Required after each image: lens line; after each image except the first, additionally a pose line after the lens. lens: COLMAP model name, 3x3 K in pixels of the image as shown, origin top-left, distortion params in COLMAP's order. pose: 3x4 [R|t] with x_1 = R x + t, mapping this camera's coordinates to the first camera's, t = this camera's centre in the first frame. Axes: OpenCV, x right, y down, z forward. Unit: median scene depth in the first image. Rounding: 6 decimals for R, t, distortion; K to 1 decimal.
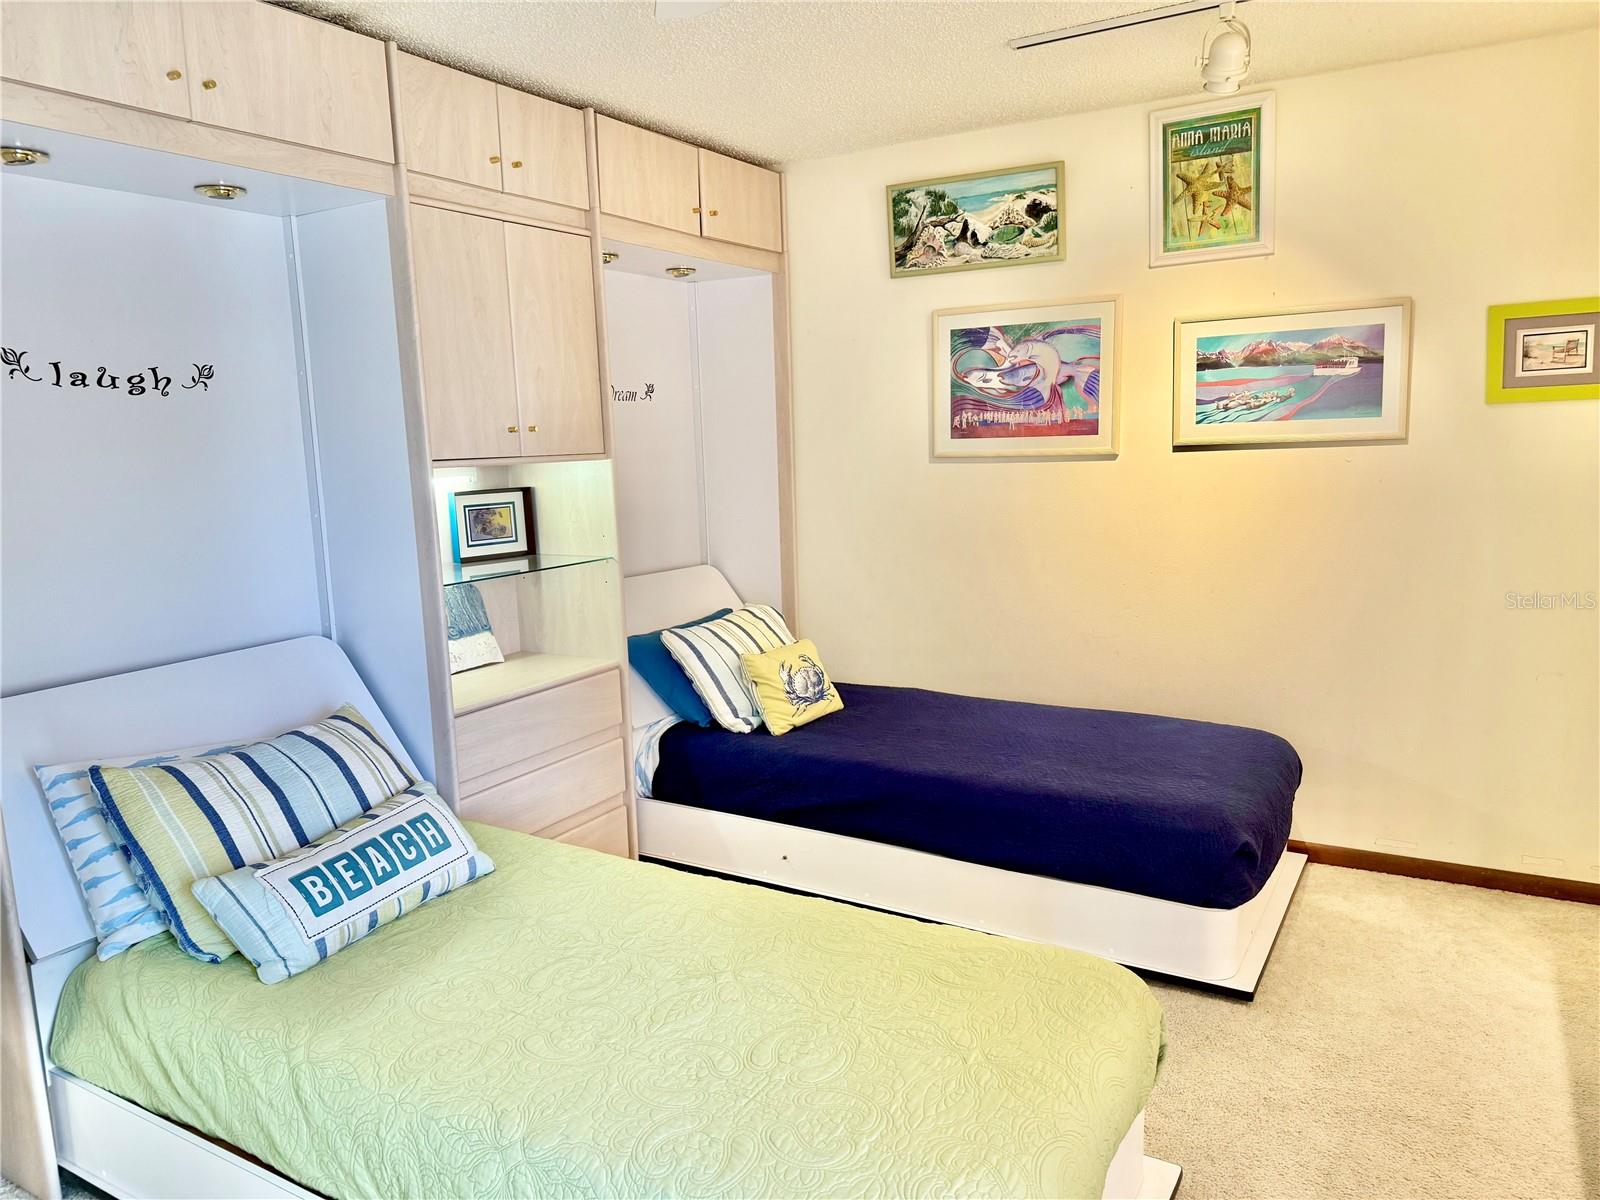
lens RADIAL K [[1138.1, 0, 800.0], [0, 1138.1, 597.4], [0, 0, 1]] dist [-0.006645, -0.002481]
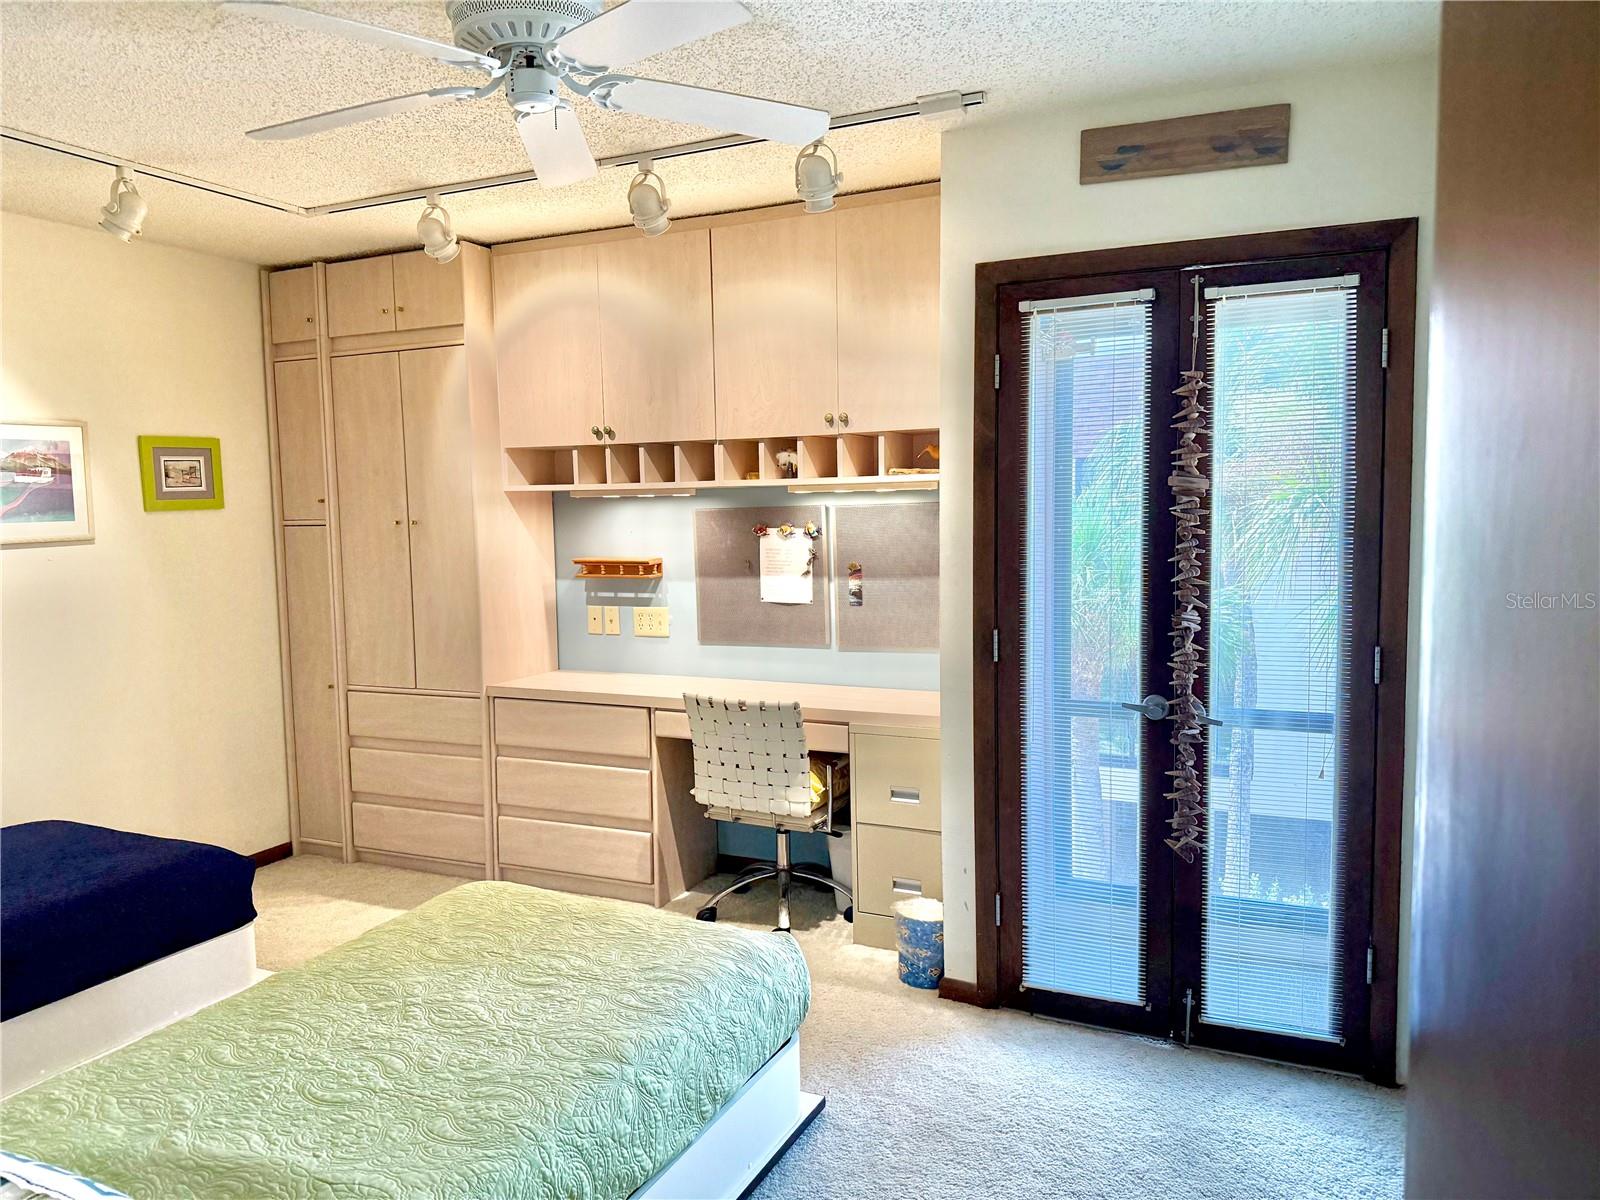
lens RADIAL K [[1138.1, 0, 800.6], [0, 1138.1, 599.7], [0, 0, 1]] dist [-0.006645, -0.002481]
pose [[-0.101763, -0.049703, 0.993566, -0.709062], [0.168580, 0.983445, 0.066463, -0.033249], [-0.980421, 0.174259, -0.091700, 0.401344]]
